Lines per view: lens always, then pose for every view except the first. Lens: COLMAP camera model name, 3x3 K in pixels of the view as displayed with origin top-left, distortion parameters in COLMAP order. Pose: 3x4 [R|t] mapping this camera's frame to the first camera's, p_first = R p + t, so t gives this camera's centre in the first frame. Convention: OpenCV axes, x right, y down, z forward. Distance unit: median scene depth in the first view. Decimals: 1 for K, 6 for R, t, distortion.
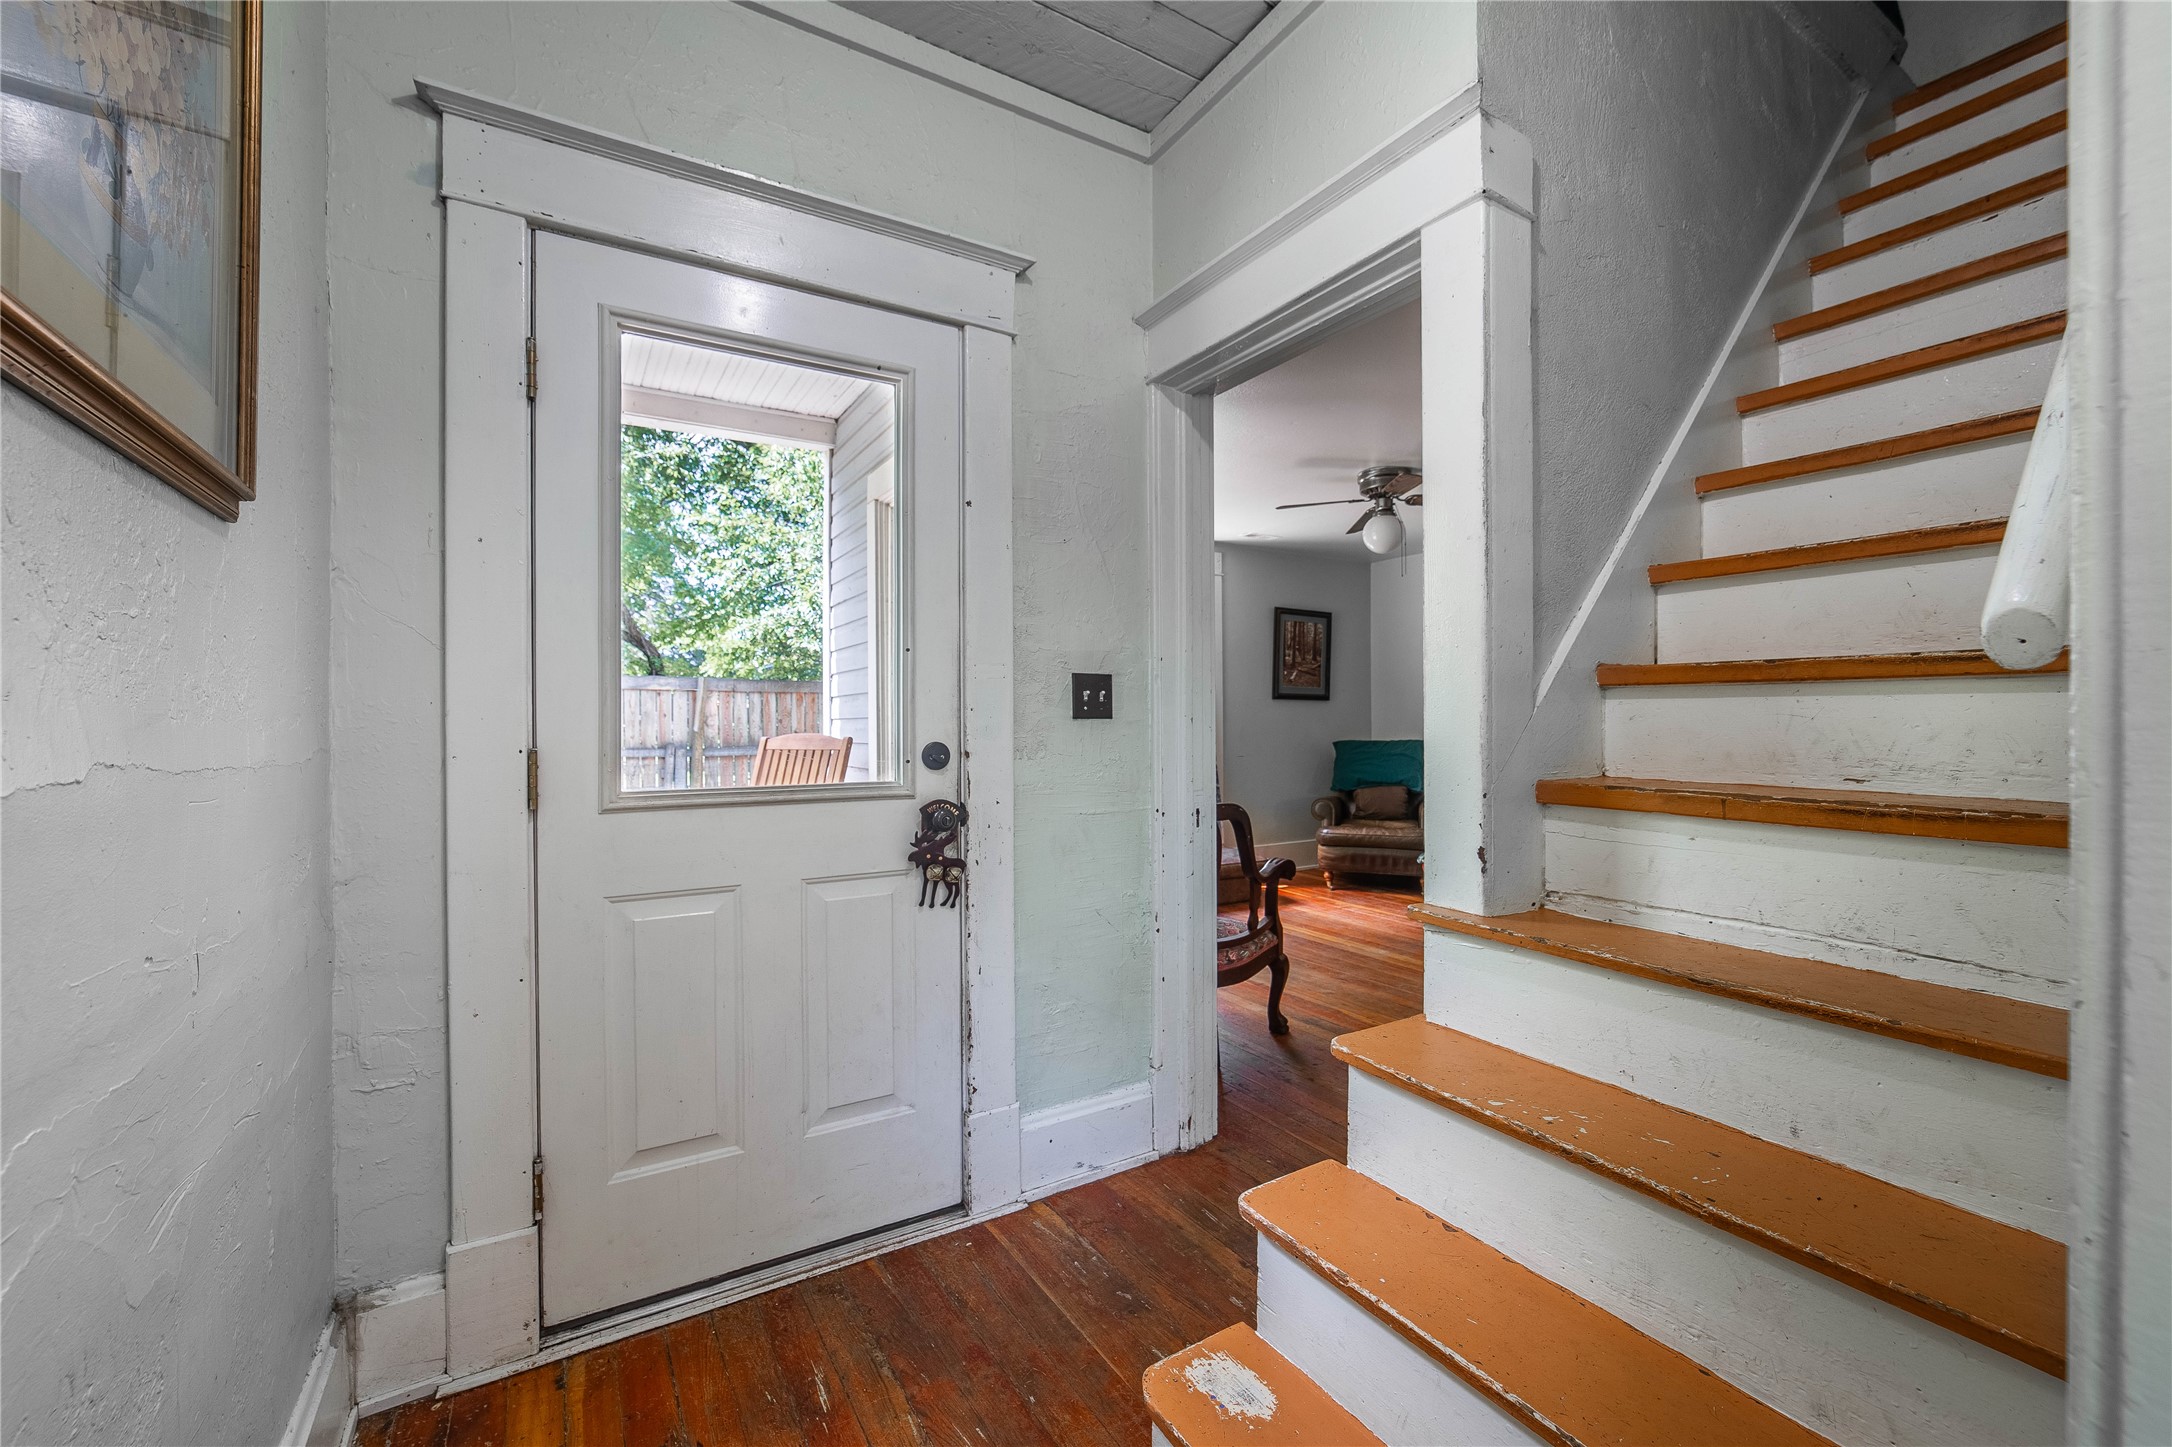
lens RADIAL K [[819.1, 0, 1018.1], [0, 819.1, 725.8], [0, 0, 1]] dist [0.000628, 0.000082]
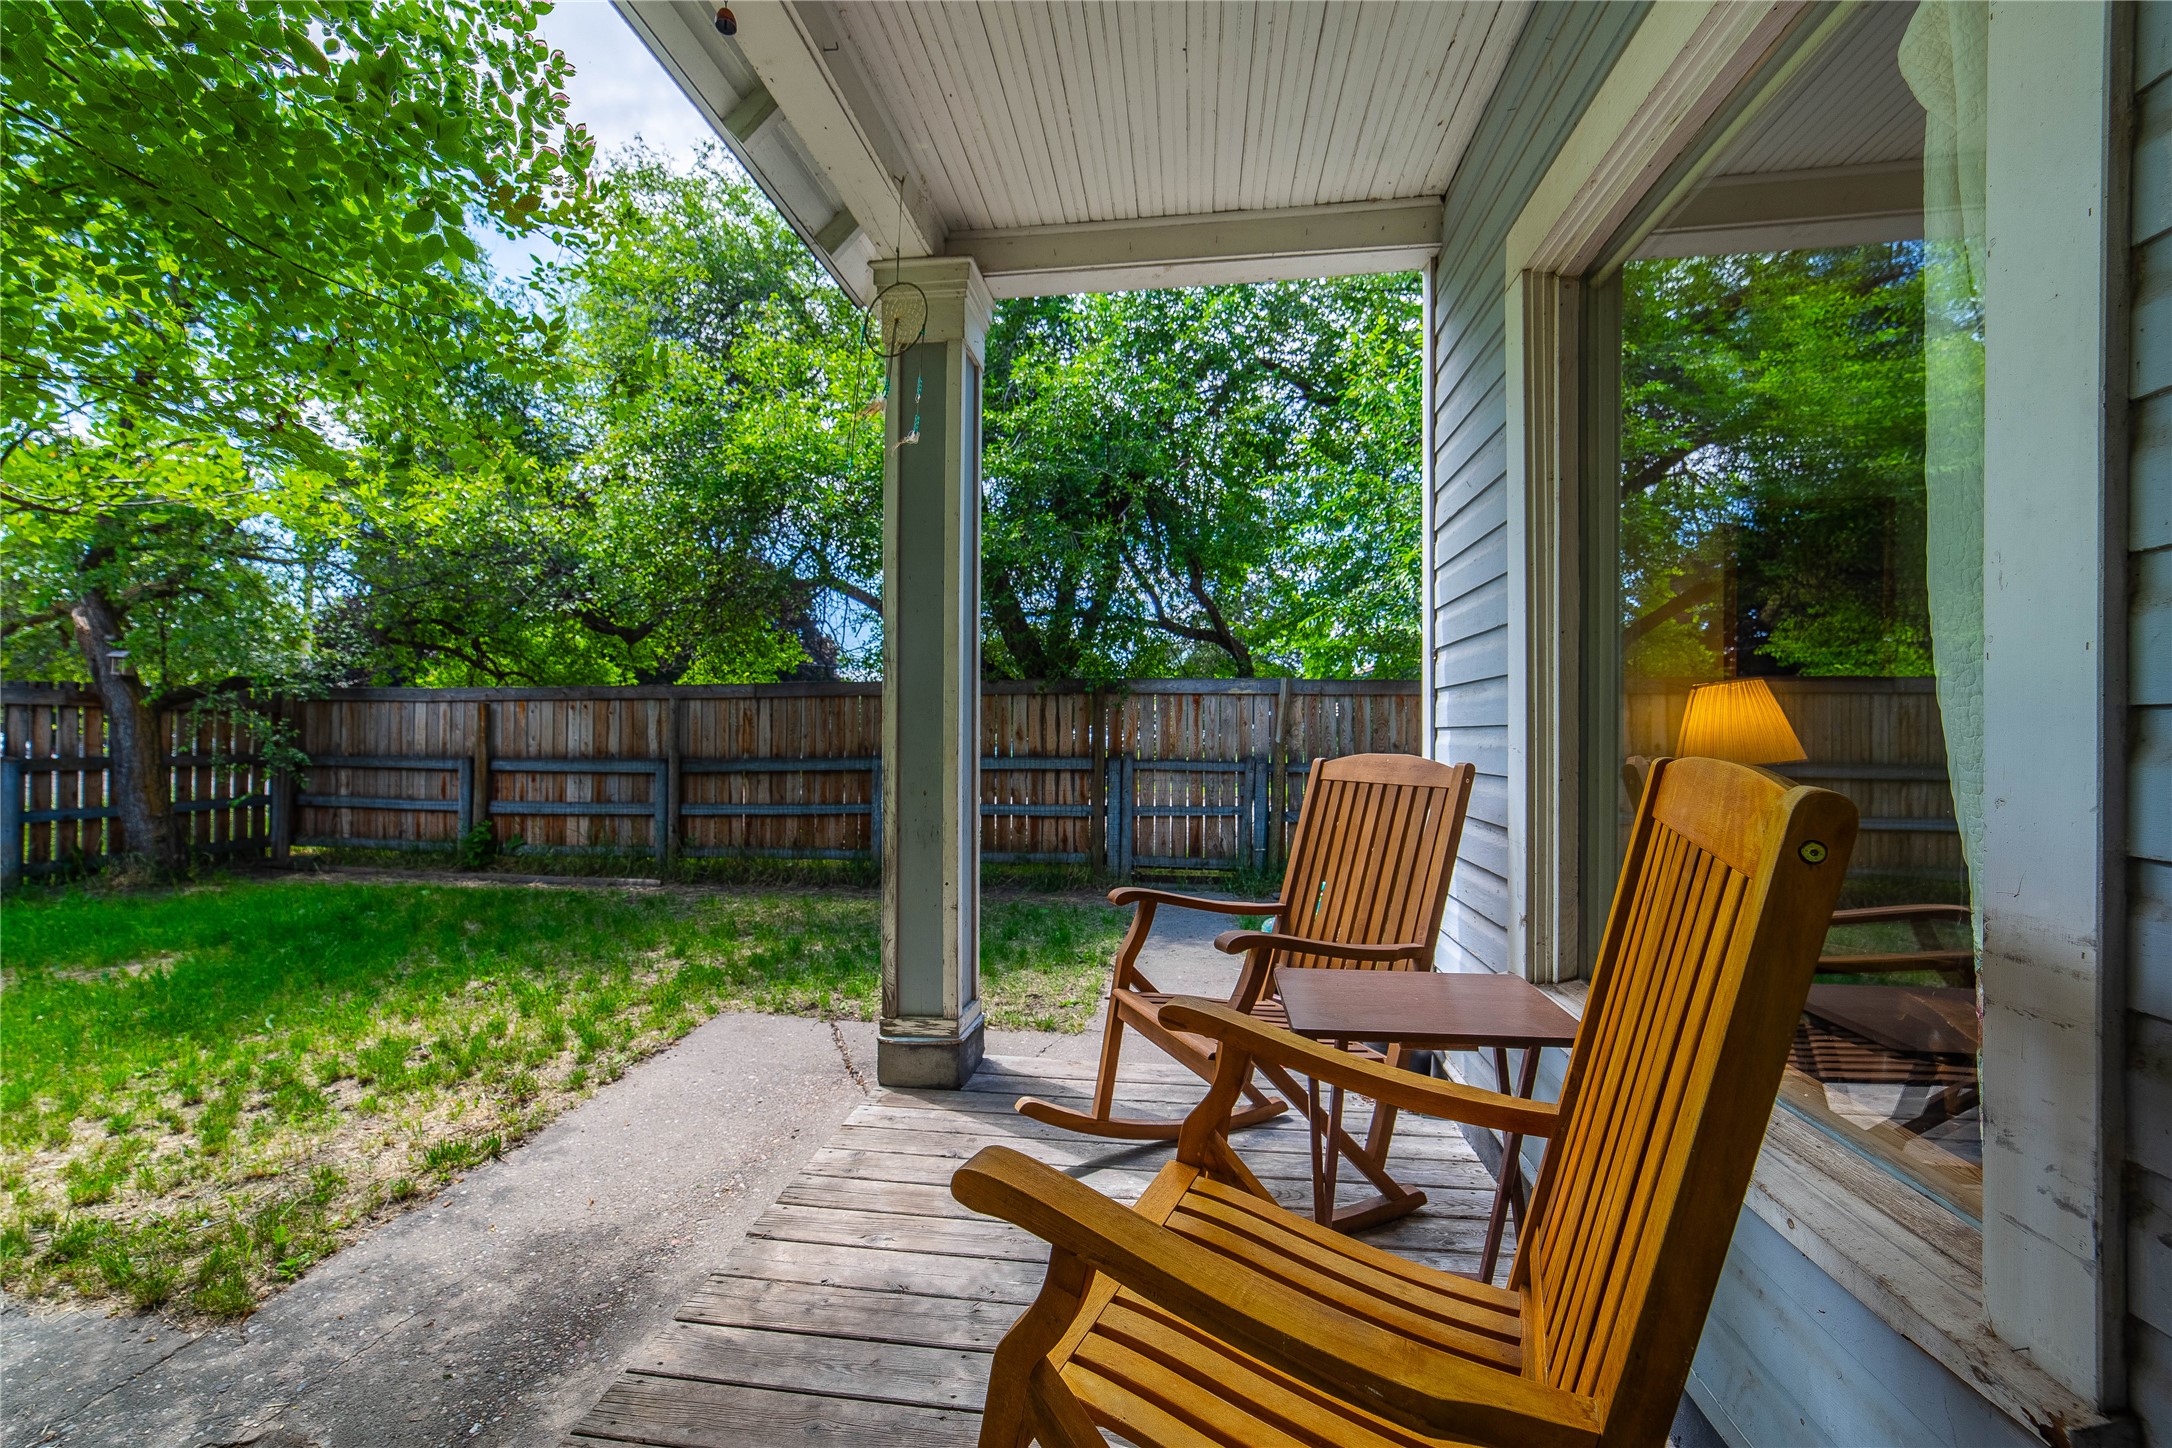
lens RADIAL K [[865.8, 0, 1109.9], [0, 865.8, 733.0], [0, 0, 1]] dist [0.000053, 0.000370]
pose [[0.825003, 0.008299, -0.565068, -0.036239], [-0.010156, 0.999948, -0.000143, -0.001576], [0.565037, 0.005856, 0.825045, 0.181316]]
